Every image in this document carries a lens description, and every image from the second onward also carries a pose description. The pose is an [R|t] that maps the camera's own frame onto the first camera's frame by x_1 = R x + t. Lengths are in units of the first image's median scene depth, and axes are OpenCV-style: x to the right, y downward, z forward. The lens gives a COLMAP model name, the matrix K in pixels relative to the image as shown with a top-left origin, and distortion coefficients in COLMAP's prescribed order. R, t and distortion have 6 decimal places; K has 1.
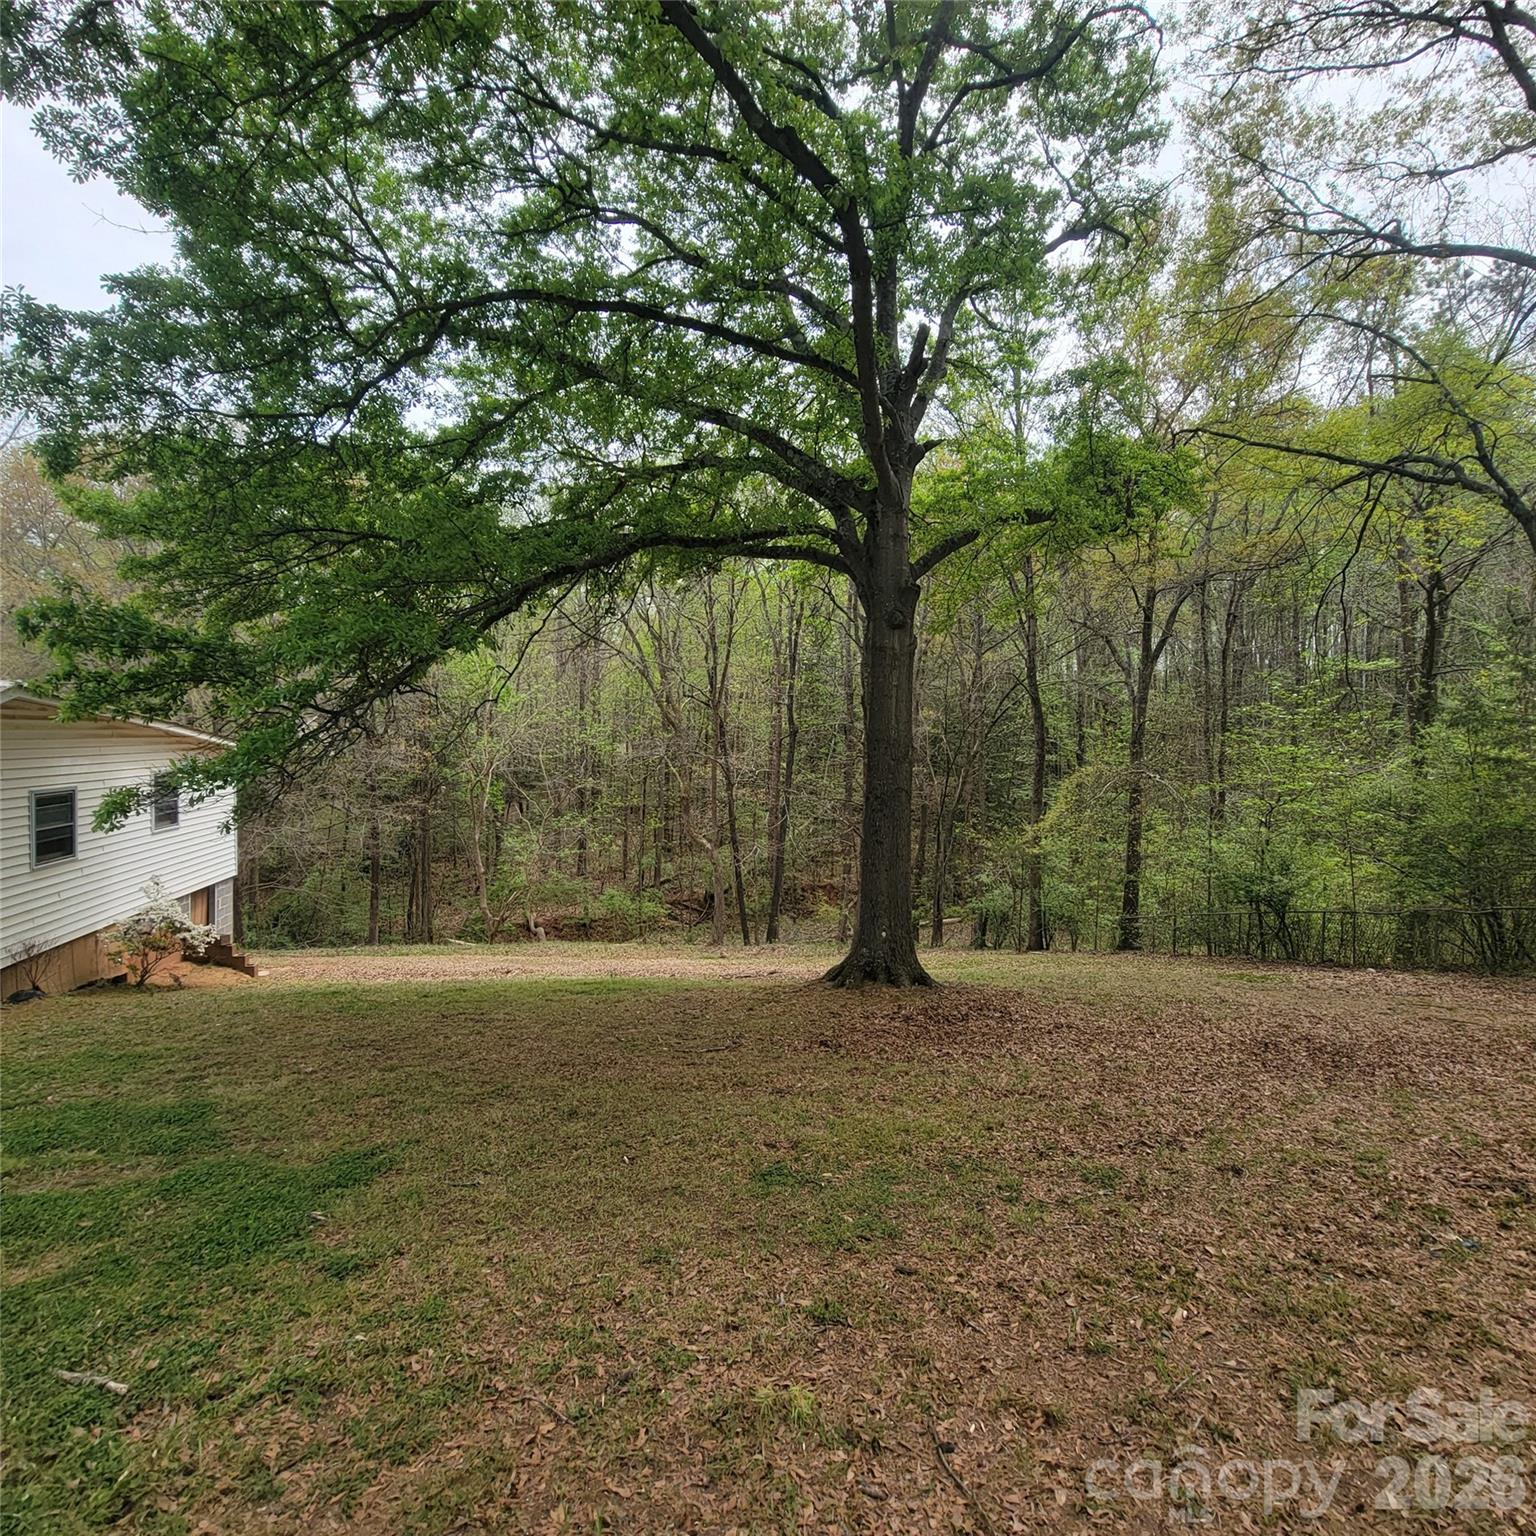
lens RADIAL K [[855.5, 0, 768.0], [0, 855.5, 768.0], [0, 0, 1]] dist [0.001107, 0.000484]
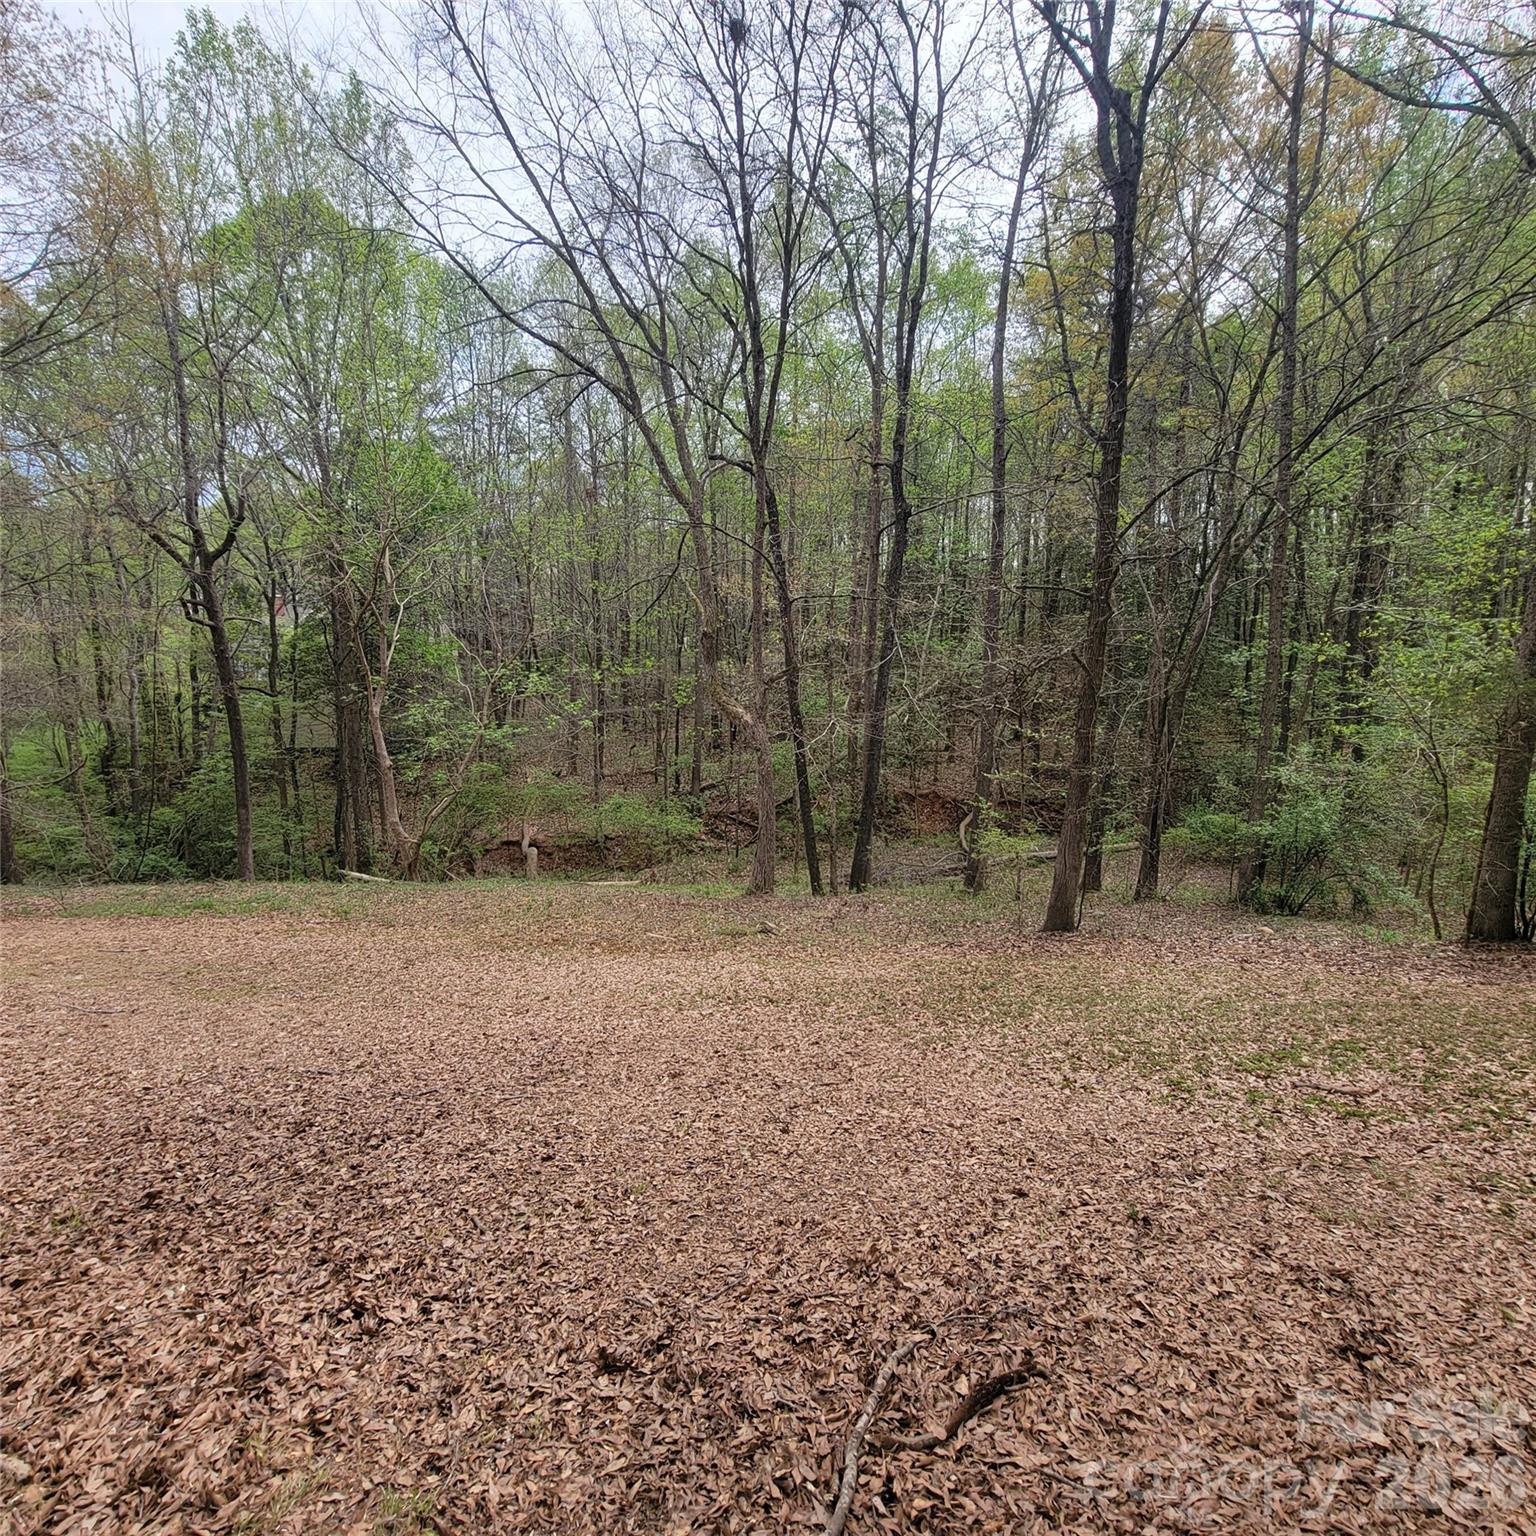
lens RADIAL K [[855.5, 0, 768.0], [0, 855.5, 768.0], [0, 0, 1]] dist [0.001107, 0.000484]
pose [[0.996517, 0.003468, -0.083320, -0.008321], [0.005045, 0.994798, 0.101745, 0.059603], [0.083239, -0.101811, 0.991315, 0.394015]]
